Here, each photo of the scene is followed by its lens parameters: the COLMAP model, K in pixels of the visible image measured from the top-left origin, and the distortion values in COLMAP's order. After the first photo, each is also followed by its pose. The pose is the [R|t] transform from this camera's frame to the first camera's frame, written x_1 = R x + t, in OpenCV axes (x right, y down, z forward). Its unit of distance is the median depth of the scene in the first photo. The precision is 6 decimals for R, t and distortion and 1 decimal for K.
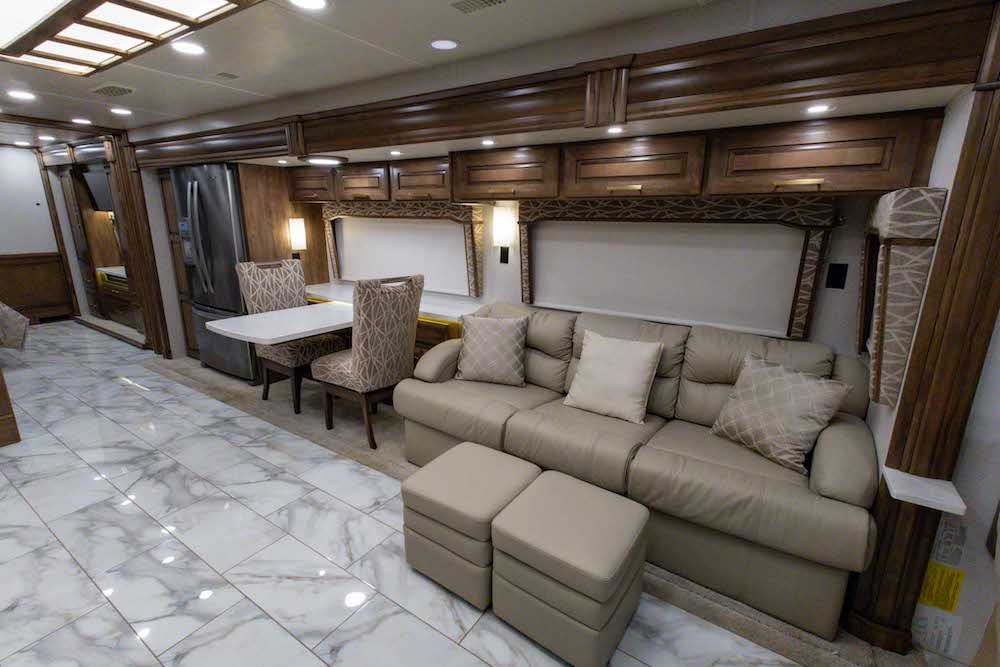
lens RADIAL K [[454.6, 0, 495.9], [0, 454.6, 332.9], [0, 0, 1]] dist [0.015202, -0.000215]
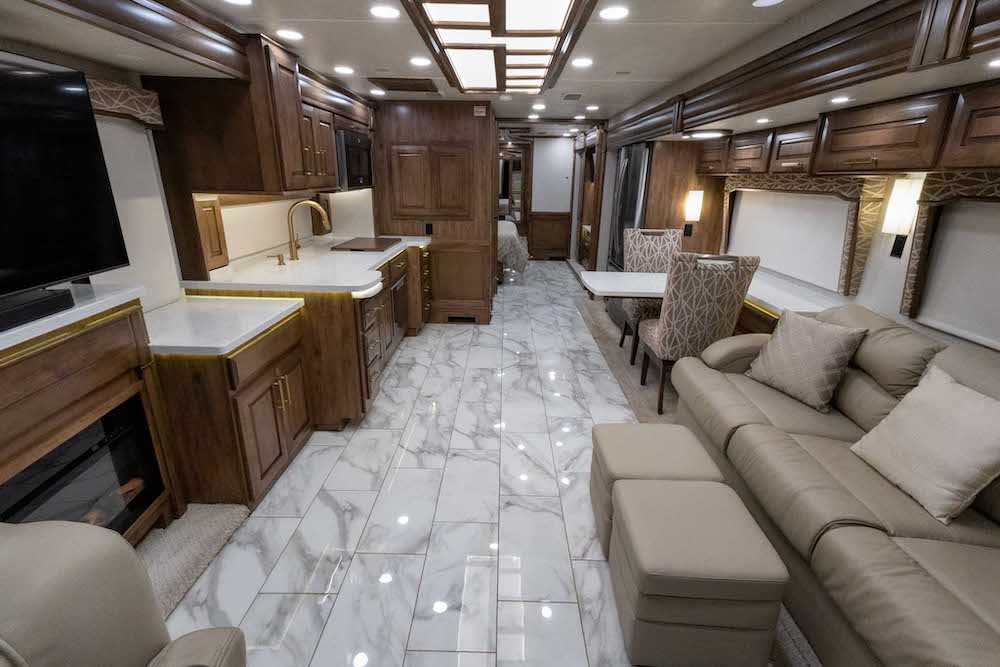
lens RADIAL K [[466.5, 0, 496.4], [0, 466.5, 334.4], [0, 0, 1]] dist [0.014352, -0.000300]
pose [[0.539870, 0.265254, -0.798862, 0.309862], [-0.216531, 0.960876, 0.172718, -0.025248], [0.813421, 0.079733, 0.576184, 0.046459]]
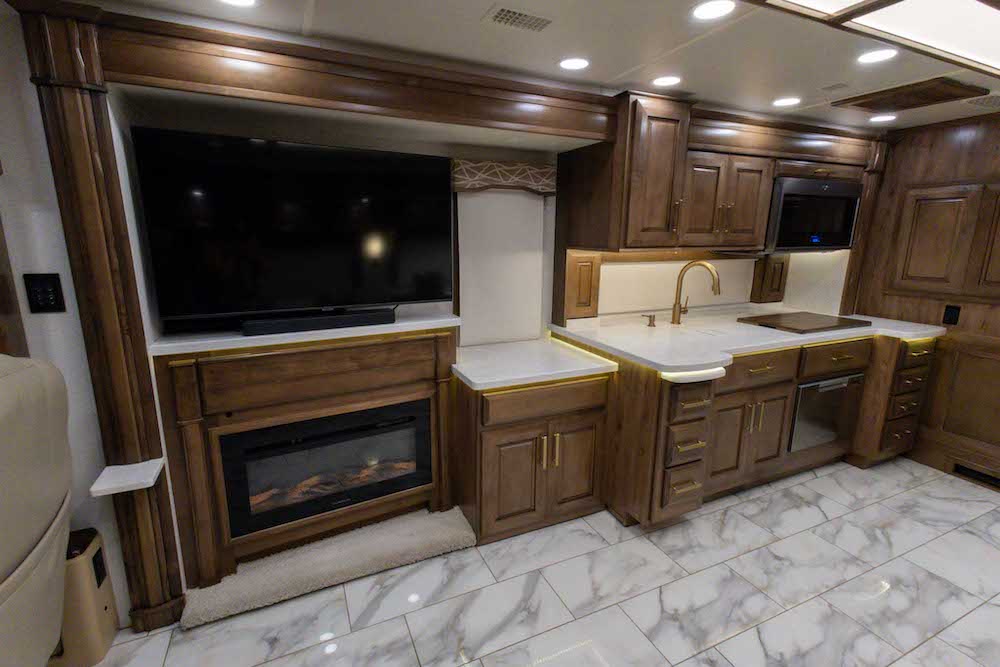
lens RADIAL K [[454.6, 0, 495.9], [0, 454.6, 332.9], [0, 0, 1]] dist [0.015202, -0.000215]
pose [[-0.528352, 0.163848, -0.833066, 0.153862], [-0.223513, 0.919748, 0.322654, -0.103524], [0.819077, 0.356676, -0.449328, 0.380263]]
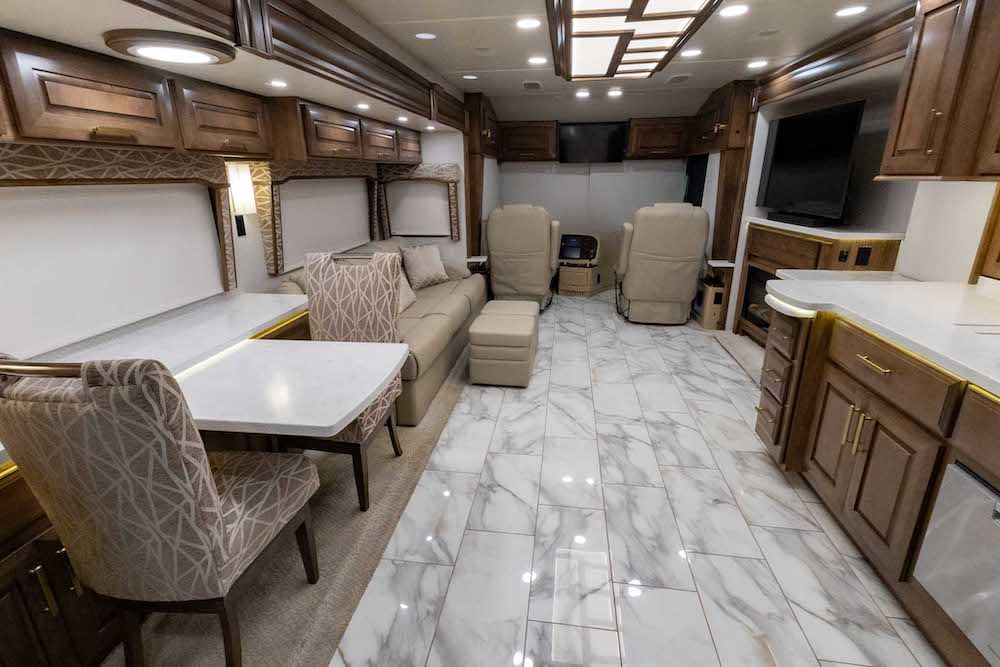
lens RADIAL K [[480.5, 0, 493.9], [0, 480.5, 332.4], [0, 0, 1]] dist [0.020378, 0.000027]
pose [[-0.427642, -0.289162, 0.856451, -0.943757], [0.230624, 0.881200, 0.412673, -0.251443], [-0.874034, 0.373994, -0.310150, 0.934320]]
